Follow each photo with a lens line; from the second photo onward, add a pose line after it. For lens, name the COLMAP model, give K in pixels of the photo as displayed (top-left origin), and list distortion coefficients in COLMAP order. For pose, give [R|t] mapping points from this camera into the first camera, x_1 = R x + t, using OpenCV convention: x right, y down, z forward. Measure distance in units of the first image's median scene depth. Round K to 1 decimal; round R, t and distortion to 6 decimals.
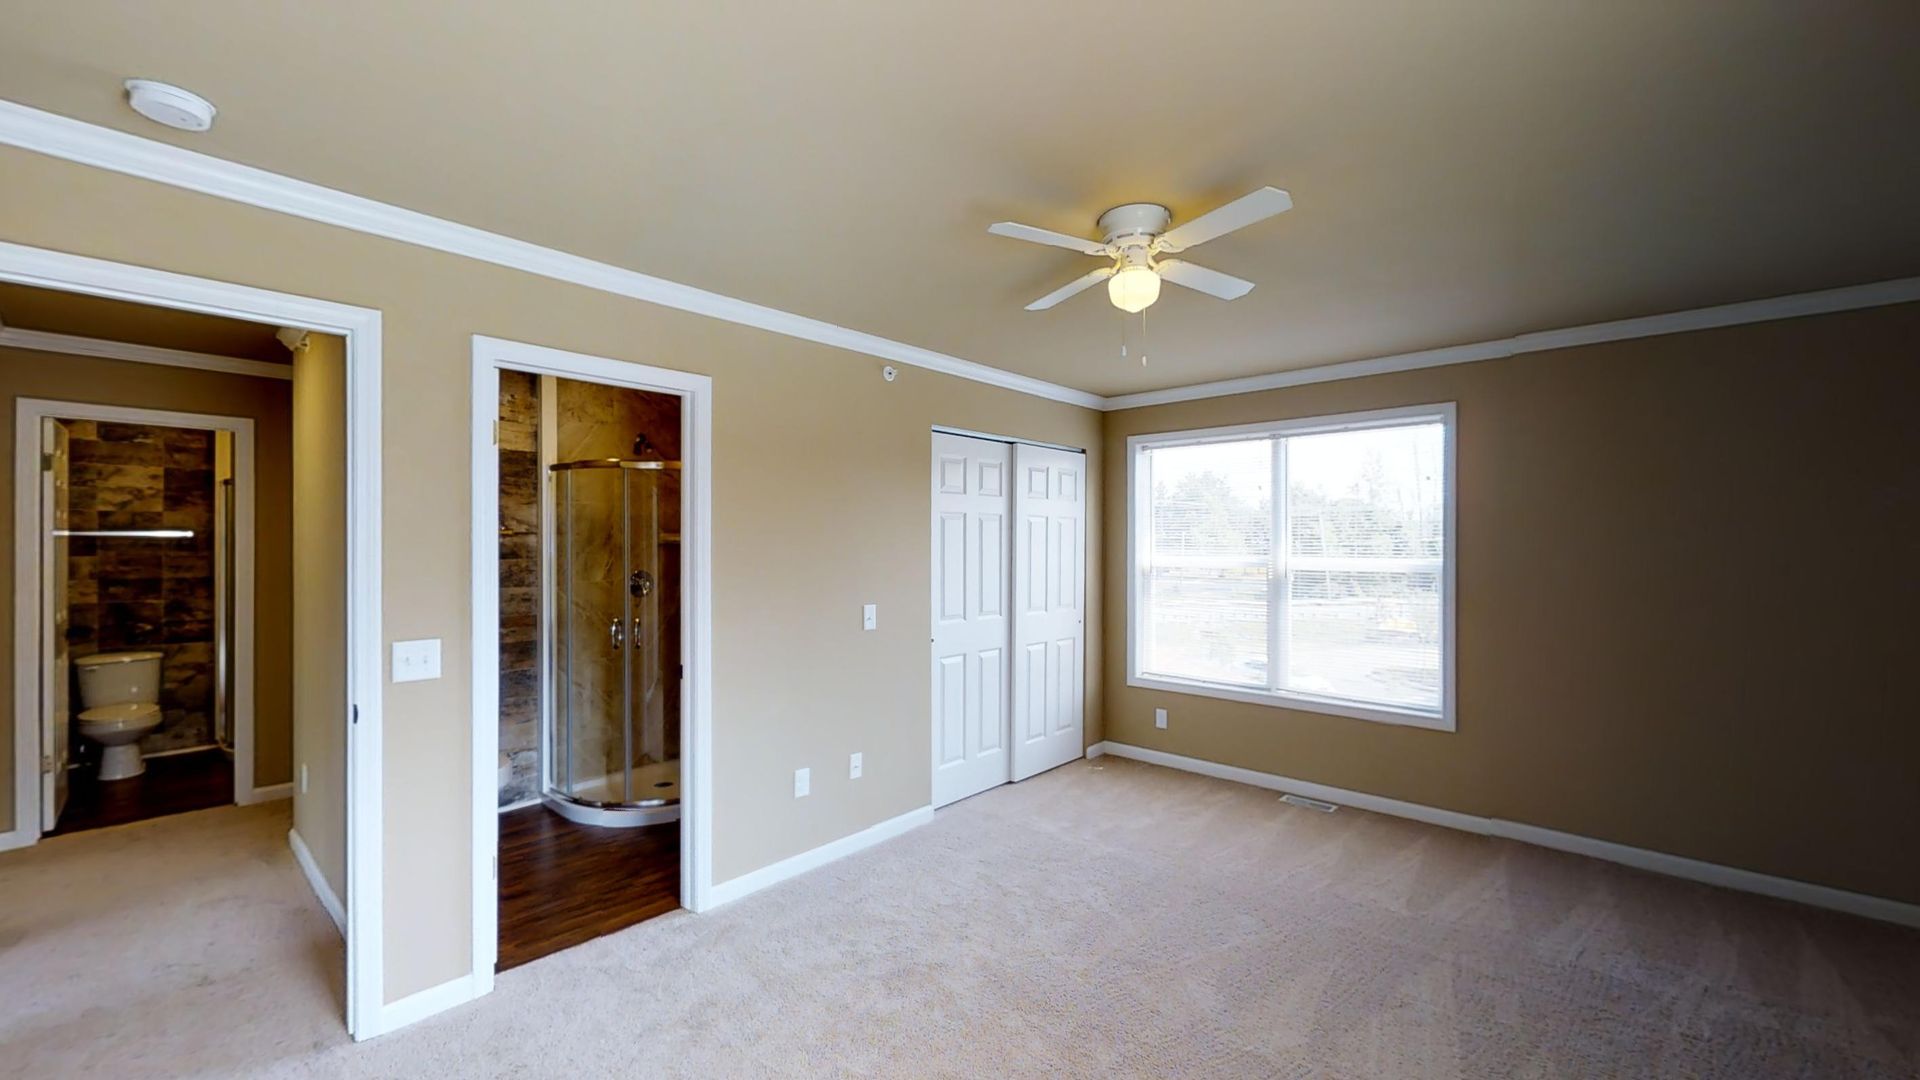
lens RADIAL K [[746.7, 0, 955.4], [0, 746.7, 545.1], [0, 0, 1]] dist [-0.002092, -0.000170]
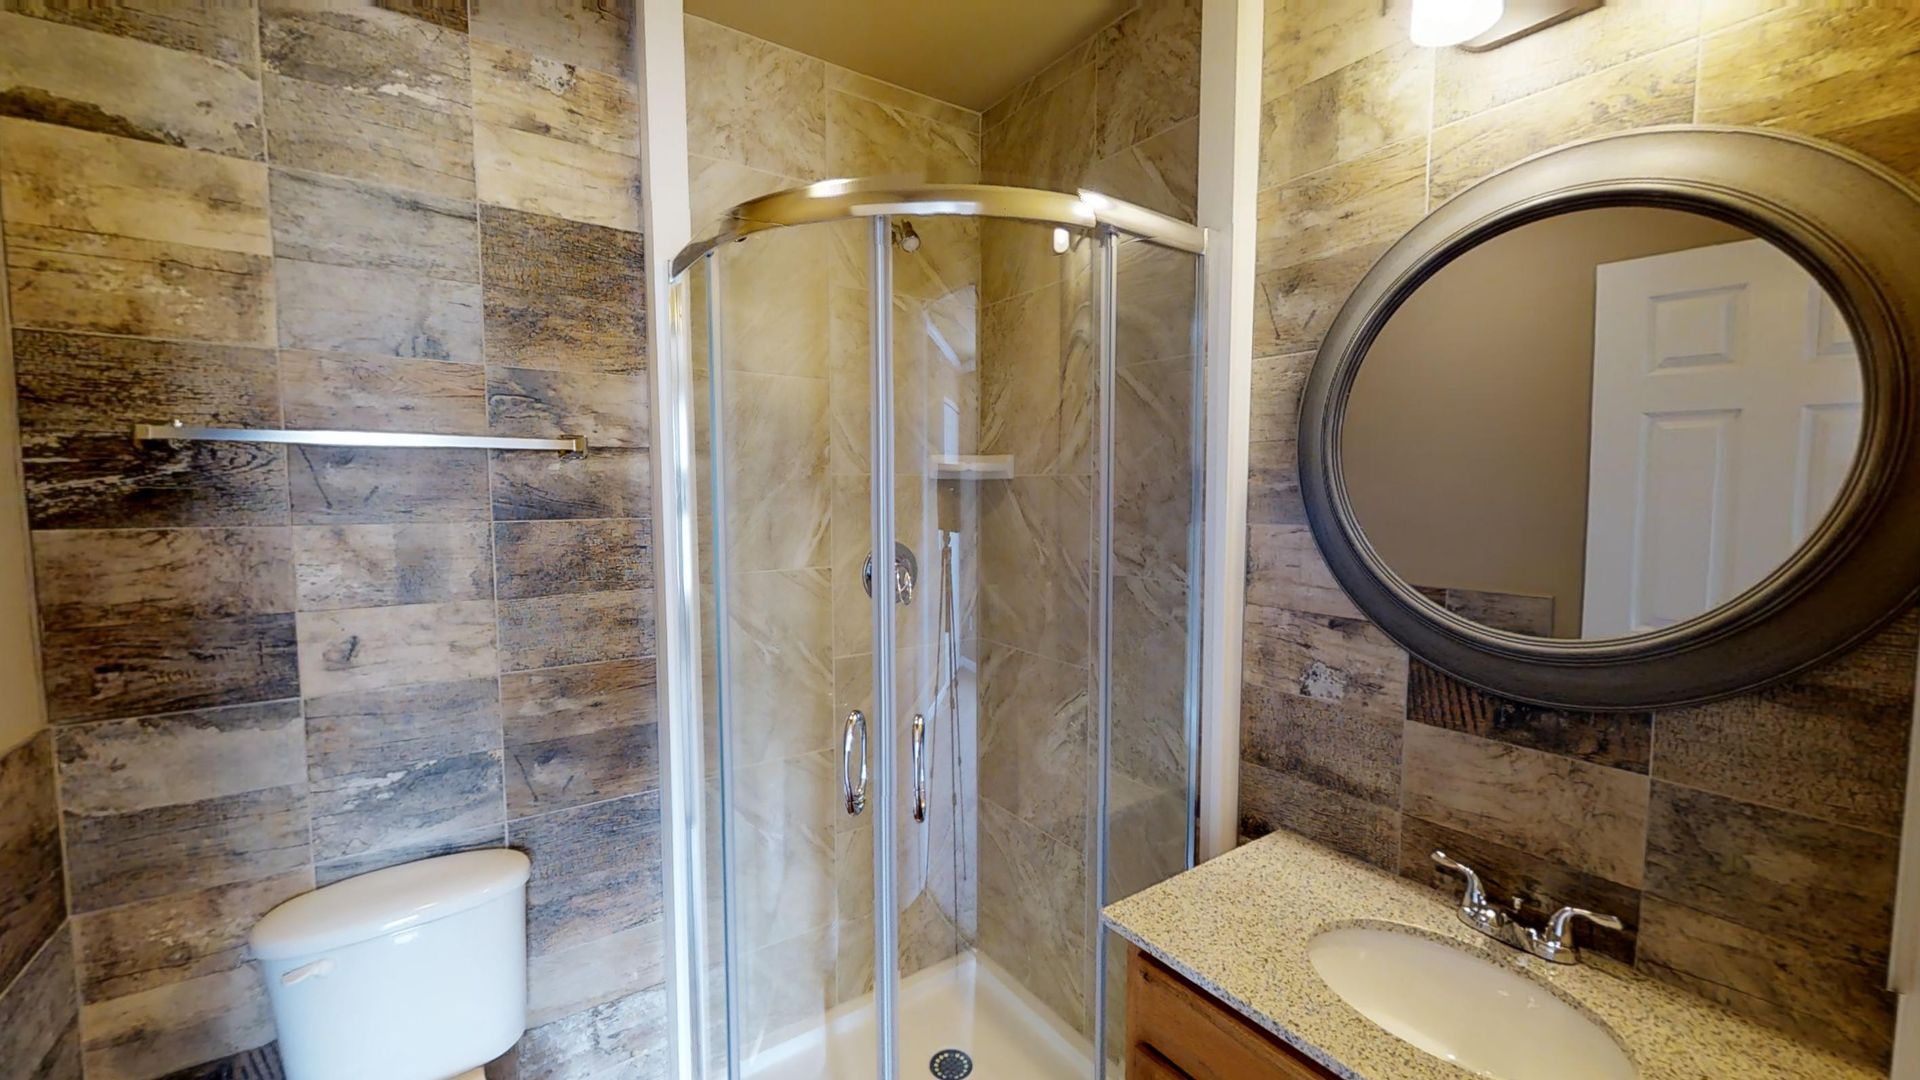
lens RADIAL K [[746.7, 0, 958.7], [0, 746.7, 548.2], [0, 0, 1]] dist [-0.002092, -0.000170]
pose [[0.971089, 0.012913, -0.238367, -0.314302], [0.002469, 0.997939, 0.064122, 0.010463], [0.238704, -0.062856, 0.969056, 0.664927]]
